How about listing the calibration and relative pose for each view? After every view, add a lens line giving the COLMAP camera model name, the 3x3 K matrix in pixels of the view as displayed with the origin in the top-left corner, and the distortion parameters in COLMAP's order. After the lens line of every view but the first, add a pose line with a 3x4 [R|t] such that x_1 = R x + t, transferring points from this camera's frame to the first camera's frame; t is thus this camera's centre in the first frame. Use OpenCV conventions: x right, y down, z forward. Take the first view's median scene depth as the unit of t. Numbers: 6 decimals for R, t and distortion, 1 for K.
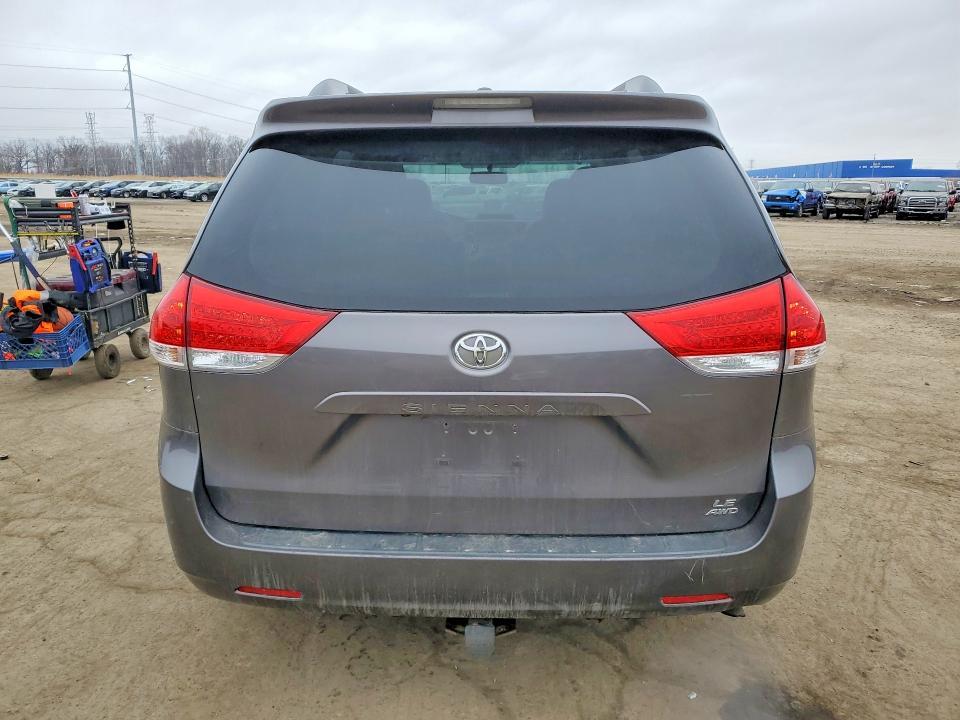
lens RADIAL K [[750.2, 0, 480.0], [0, 750.2, 360.0], [0, 0, 1]] dist [0.007582, 0.014188]
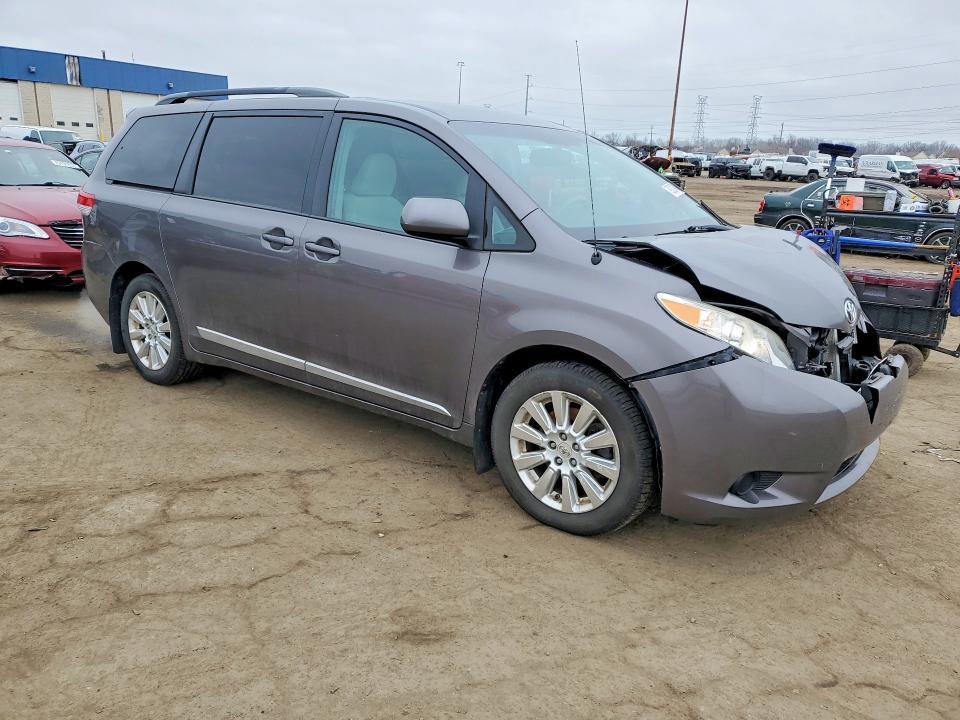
lens RADIAL K [[750.2, 0, 480.0], [0, 750.2, 360.0], [0, 0, 1]] dist [0.007582, 0.014188]
pose [[-0.589863, 0.192217, -0.784292, 0.074213], [-0.229574, 0.891258, 0.391094, -0.034352], [0.774182, 0.410745, -0.481592, 0.138131]]
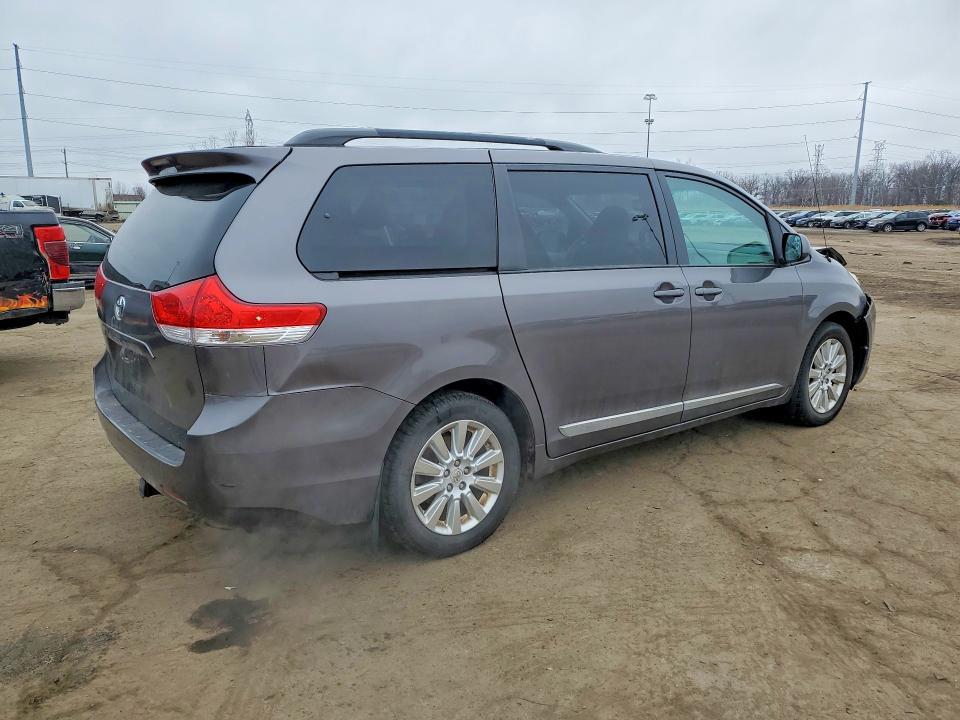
lens RADIAL K [[758.5, 0, 480.0], [0, 758.5, 360.0], [0, 0, 1]] dist [0.057197, 0.003397]
pose [[0.624390, 0.150240, -0.766528, 0.073112], [-0.182456, 0.982234, 0.043895, -0.004555], [0.759504, 0.112450, 0.640710, 0.019256]]
